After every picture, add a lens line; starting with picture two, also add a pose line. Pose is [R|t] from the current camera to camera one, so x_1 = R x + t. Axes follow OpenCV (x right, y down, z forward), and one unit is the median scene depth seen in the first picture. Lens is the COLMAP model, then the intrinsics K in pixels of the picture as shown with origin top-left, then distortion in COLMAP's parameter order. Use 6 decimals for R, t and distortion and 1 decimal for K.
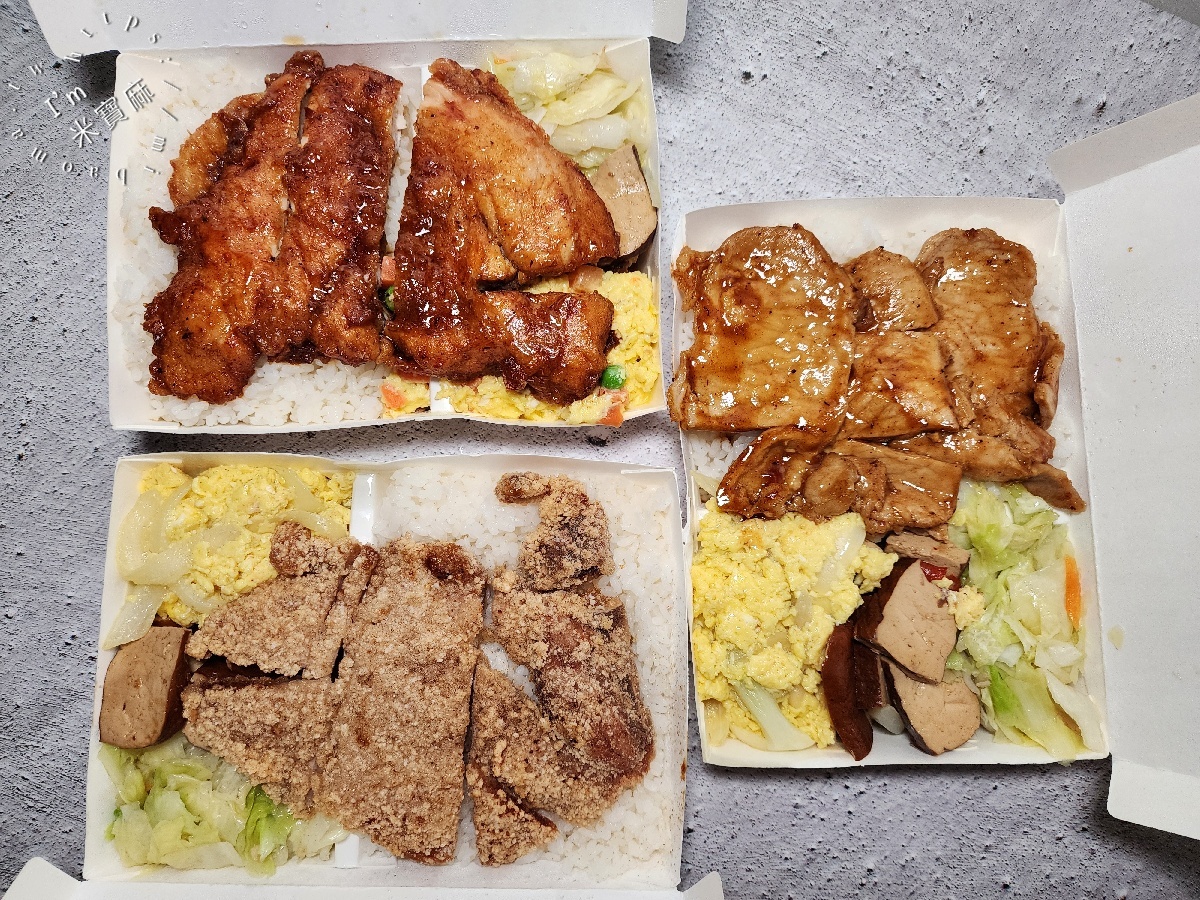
lens RADIAL K [[901.5, 0, 602.1], [0, 901.5, 452.3], [0, 0, 1]] dist [-0.014684, -0.005147]
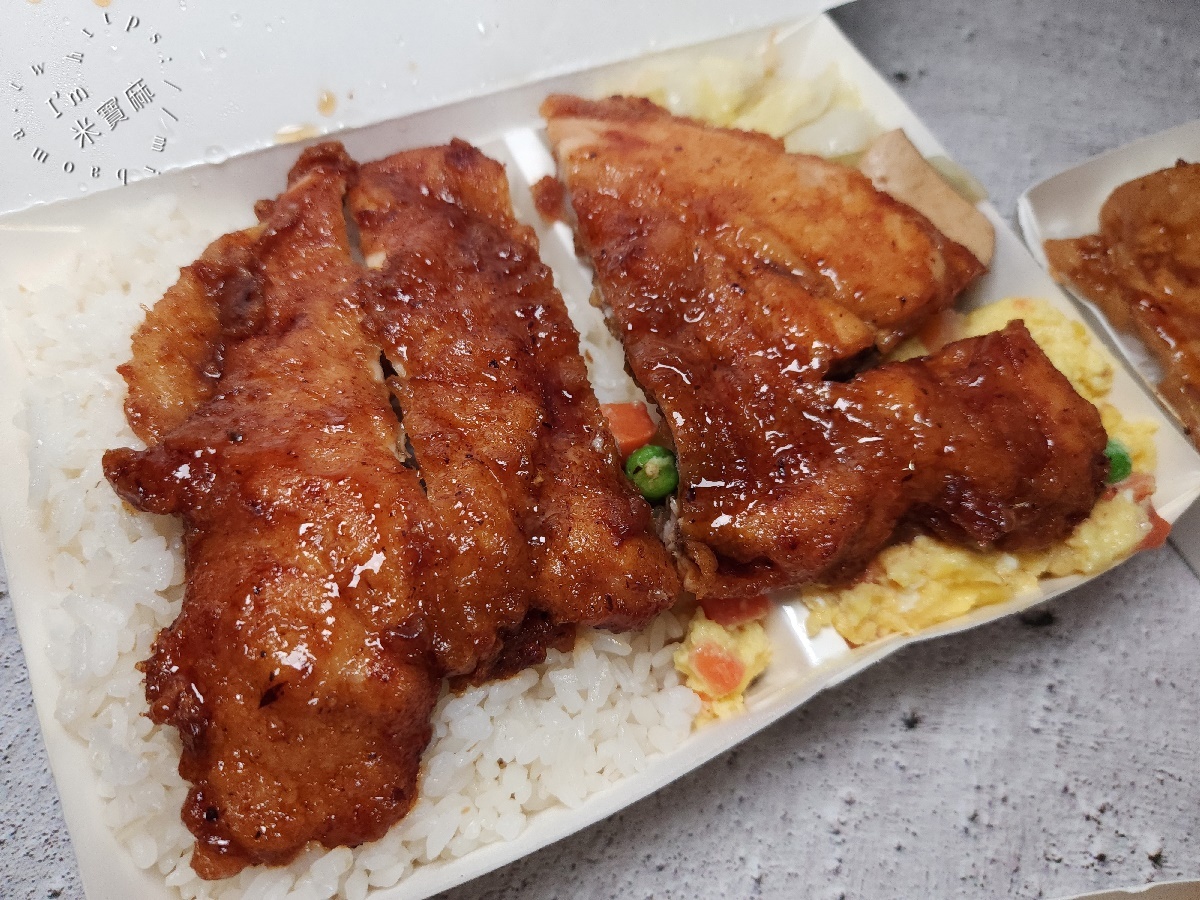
lens RADIAL K [[901.5, 0, 599.1], [0, 901.5, 448.3], [0, 0, 1]] dist [-0.014684, -0.005147]
pose [[0.915685, -0.321193, 0.241571, -0.375195], [0.387733, 0.864185, -0.320698, -0.037276], [-0.105756, 0.387324, 0.915858, 0.553574]]
